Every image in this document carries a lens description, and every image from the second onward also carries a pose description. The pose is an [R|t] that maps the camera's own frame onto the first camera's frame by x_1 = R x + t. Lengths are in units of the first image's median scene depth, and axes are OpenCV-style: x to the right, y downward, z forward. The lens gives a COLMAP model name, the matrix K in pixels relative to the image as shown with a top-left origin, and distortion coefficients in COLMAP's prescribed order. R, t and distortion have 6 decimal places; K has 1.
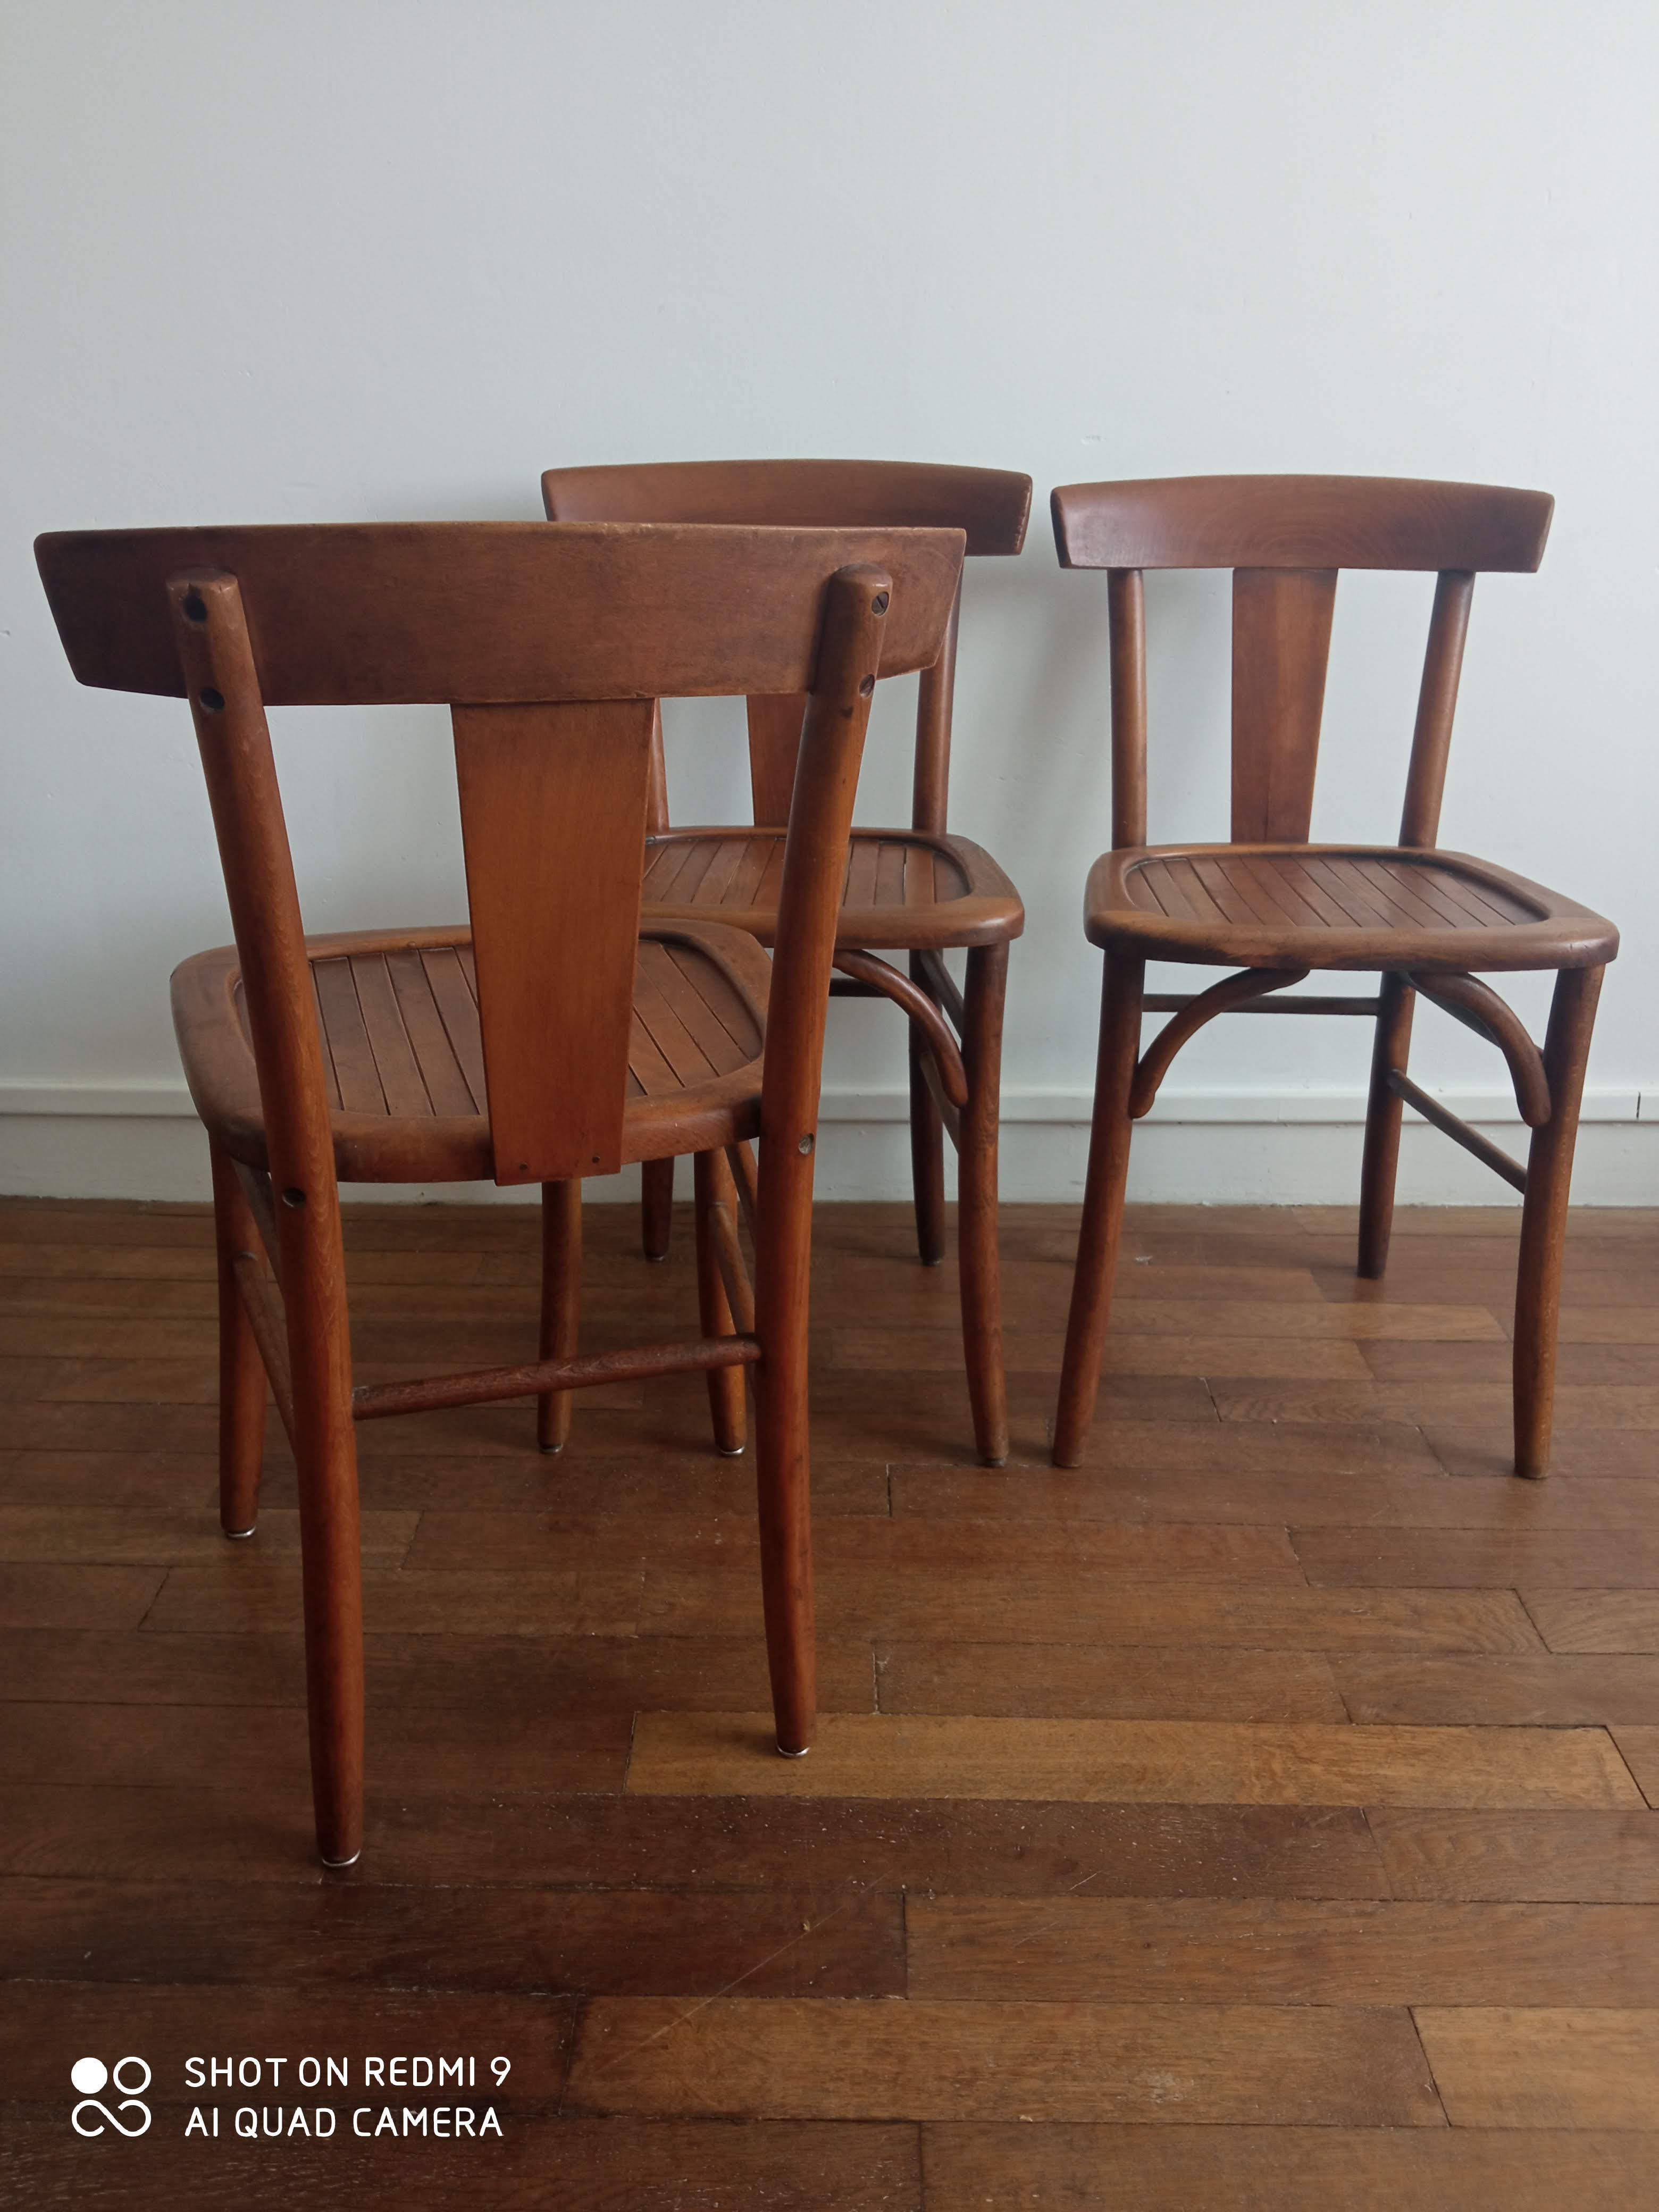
lens RADIAL K [[1799.6, 0, 844.7], [0, 1799.6, 1086.7], [0, 0, 1]] dist [0.110521, -0.202090]
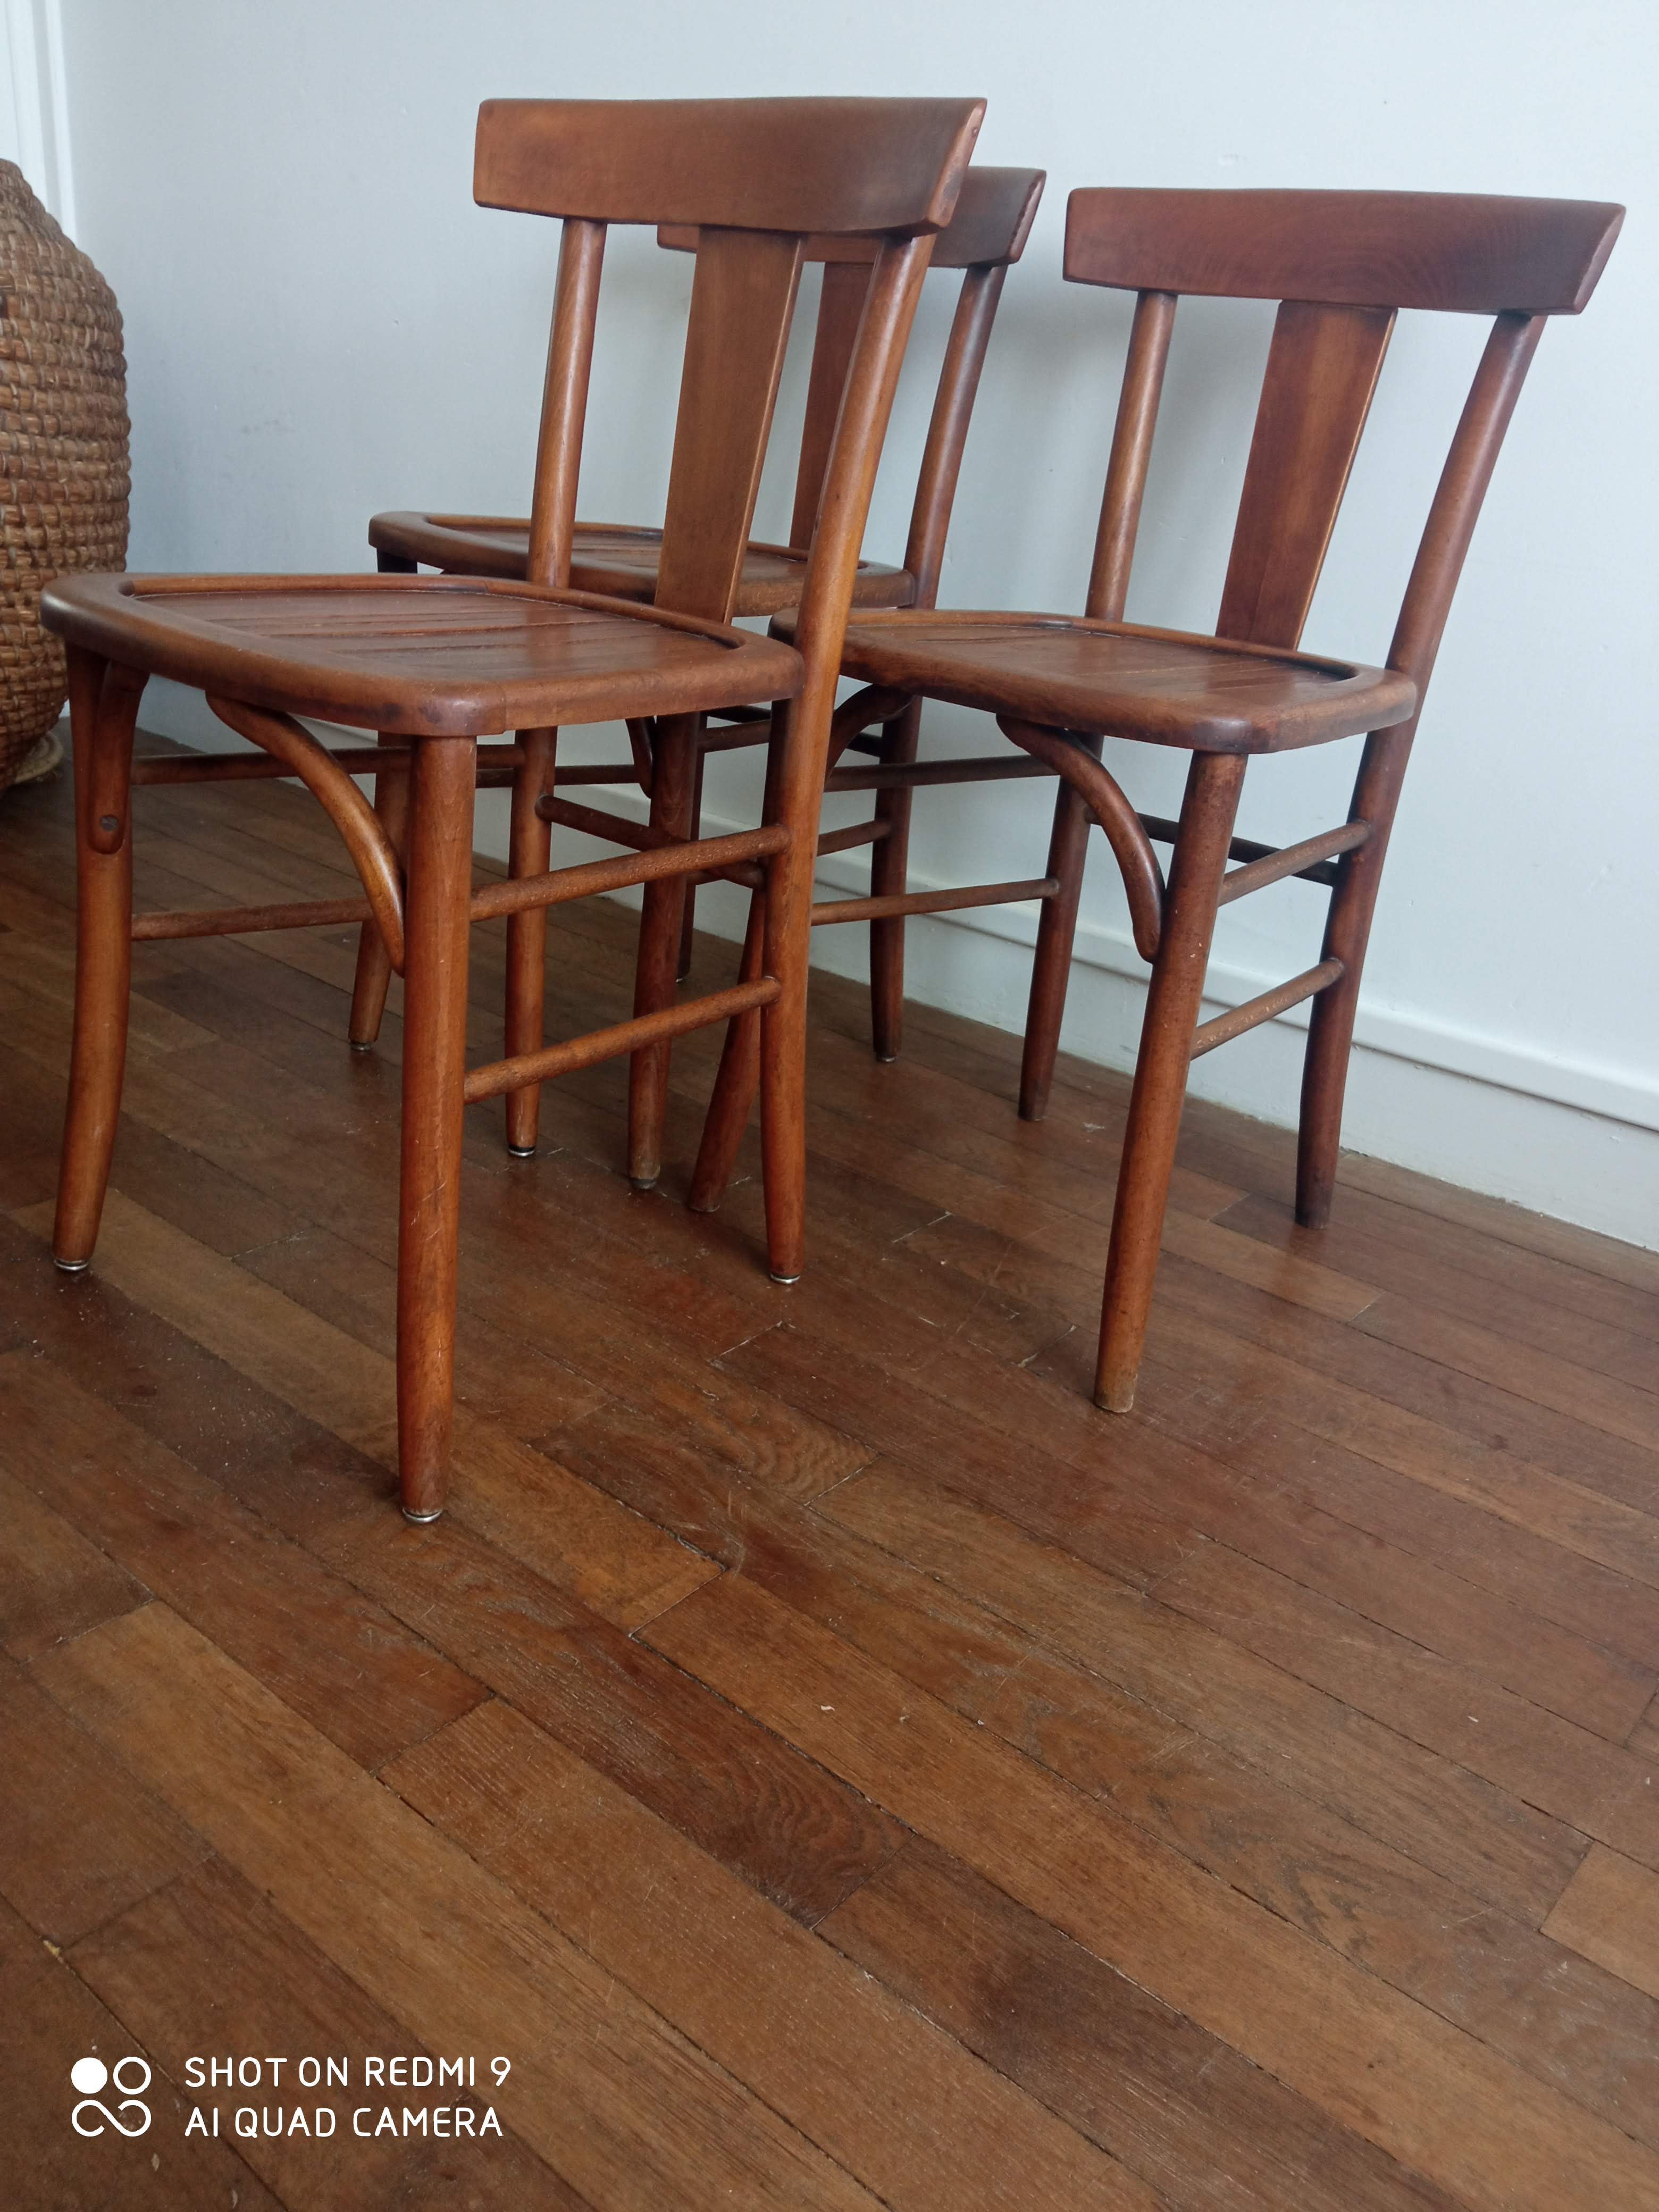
lens RADIAL K [[1877.0, 0, 789.5], [0, 1877.0, 1000.9], [0, 0, 1]] dist [0.121872, -0.138343]
pose [[0.758566, 0.261784, -0.596697, 0.936630], [-0.290828, 0.955495, 0.049474, 0.058264], [0.583092, 0.136007, 0.800940, 0.313194]]
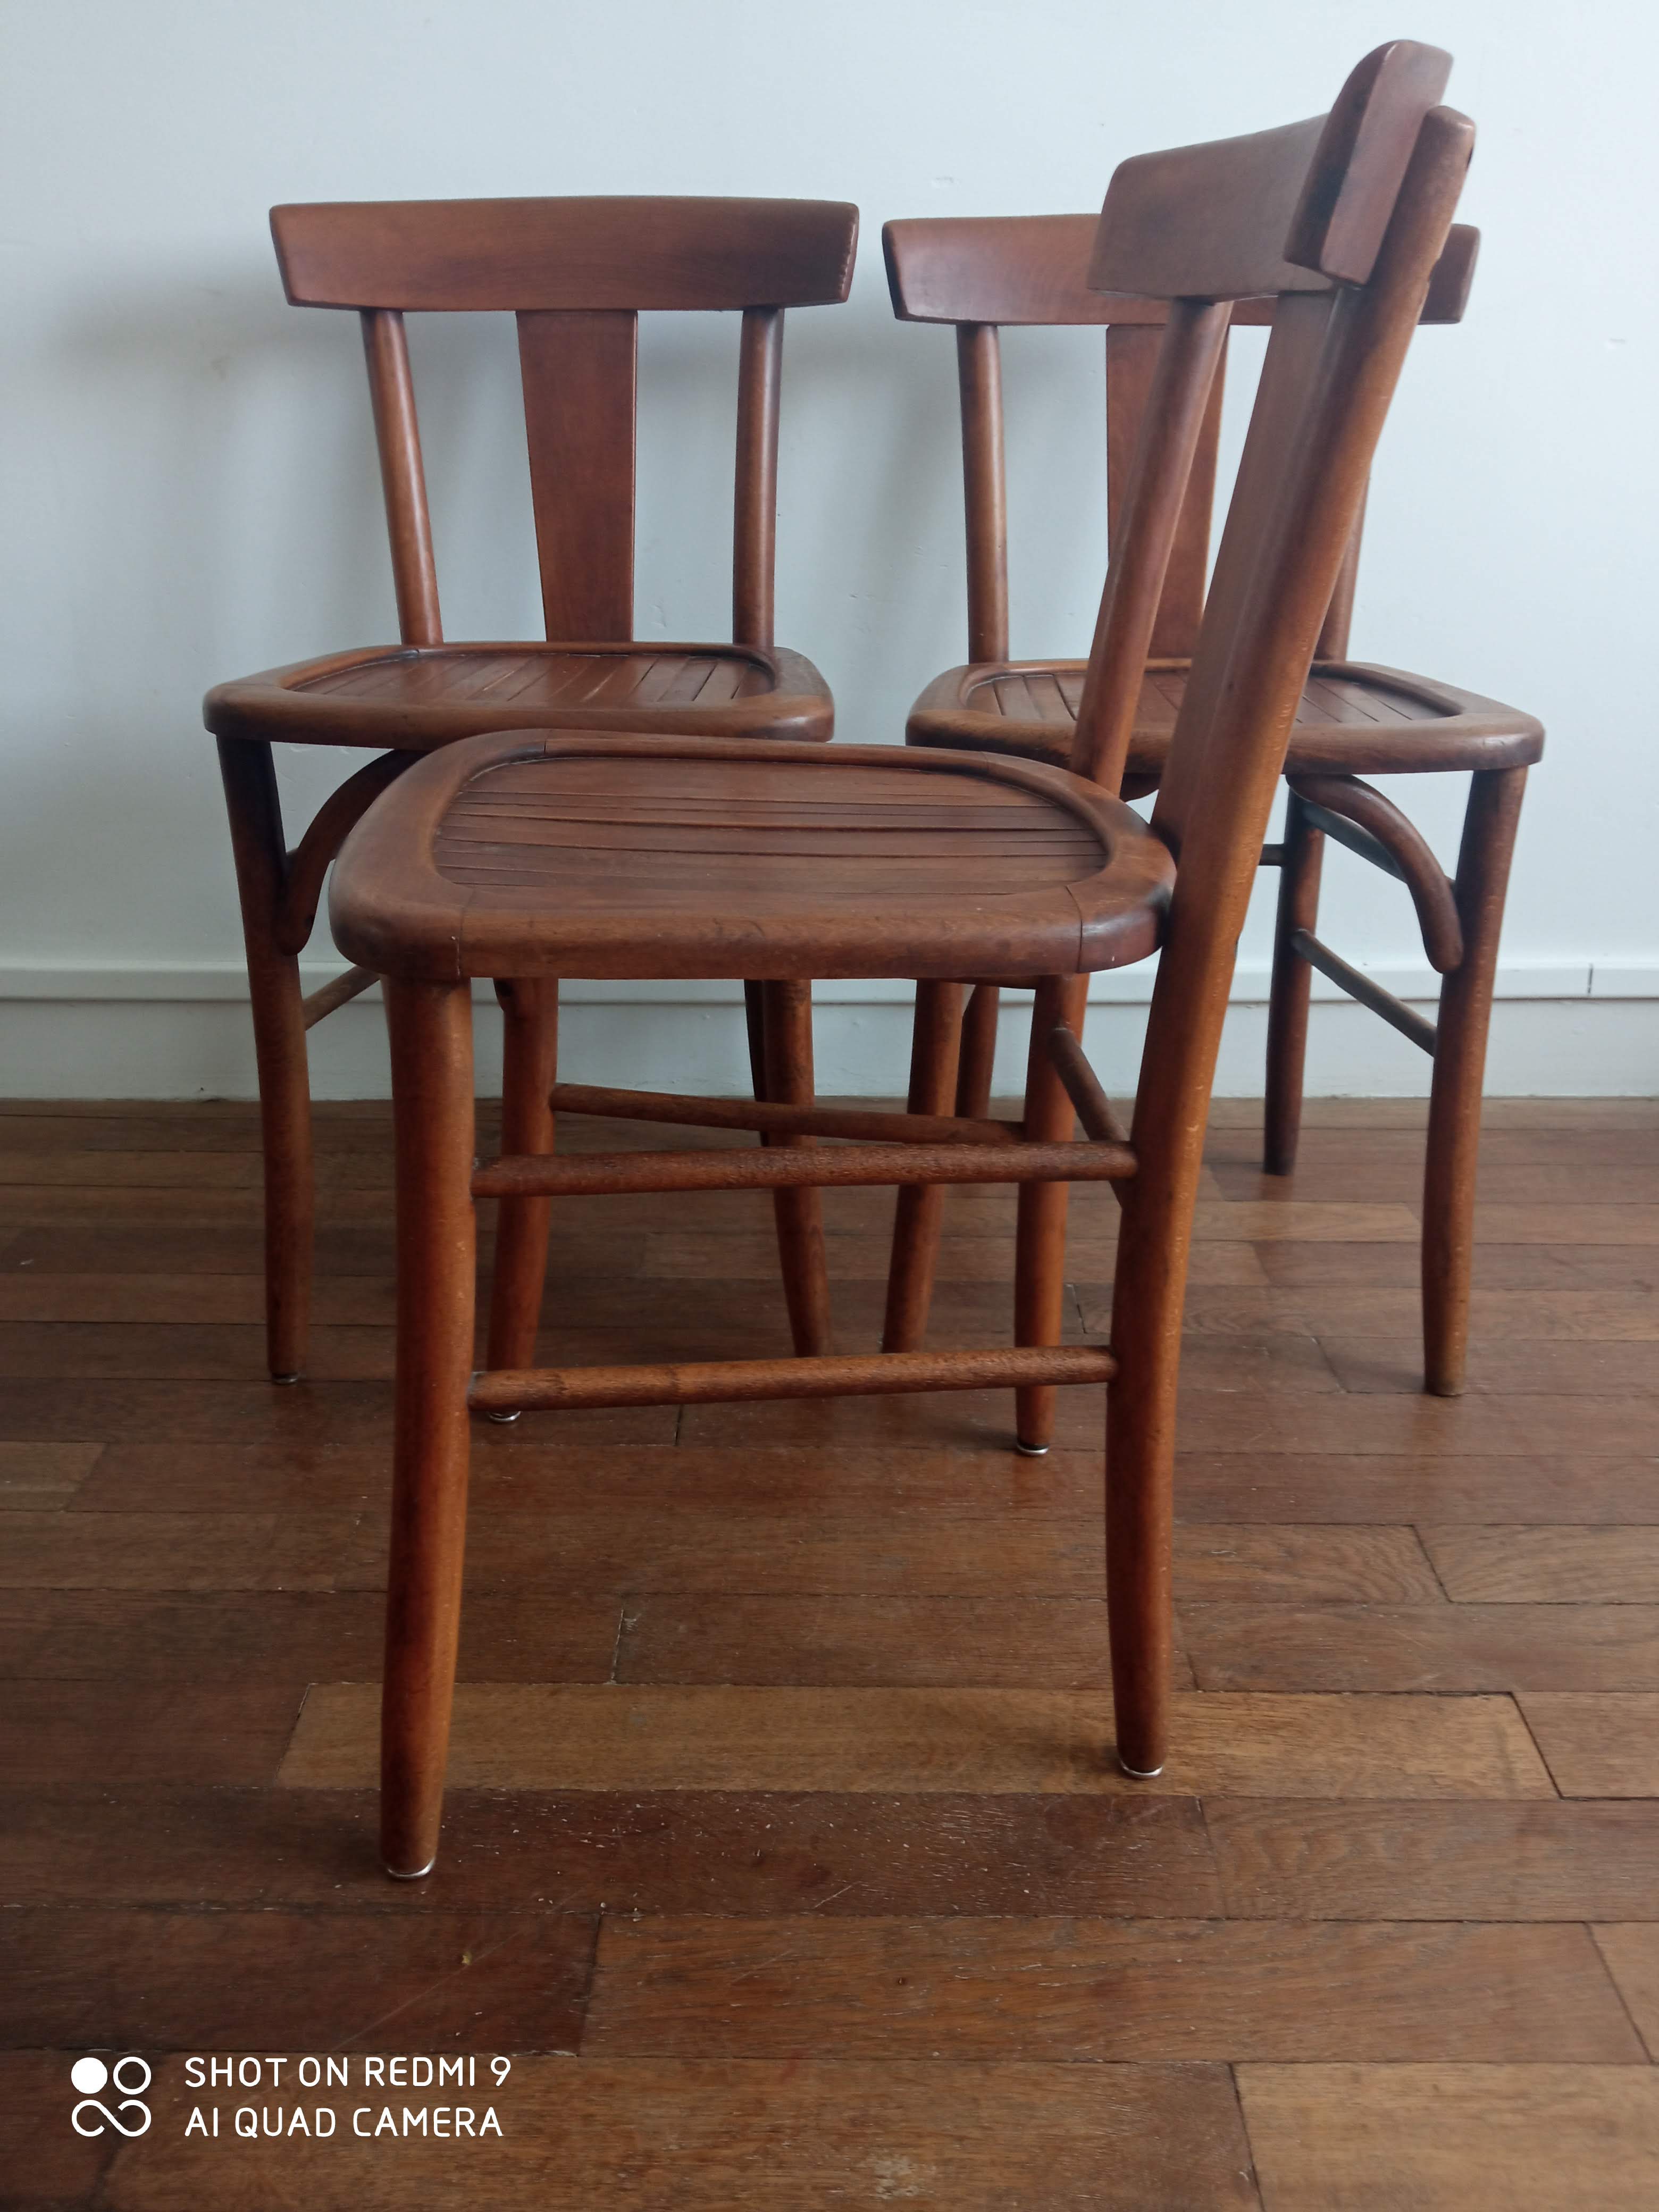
lens RADIAL K [[1799.6, 0, 844.7], [0, 1799.6, 1086.7], [0, 0, 1]] dist [0.110521, -0.202090]
pose [[0.999988, -0.004357, 0.002045, 0.128624], [0.004299, 0.999605, 0.027760, 0.061585], [-0.002165, -0.027751, 0.999613, 0.212121]]
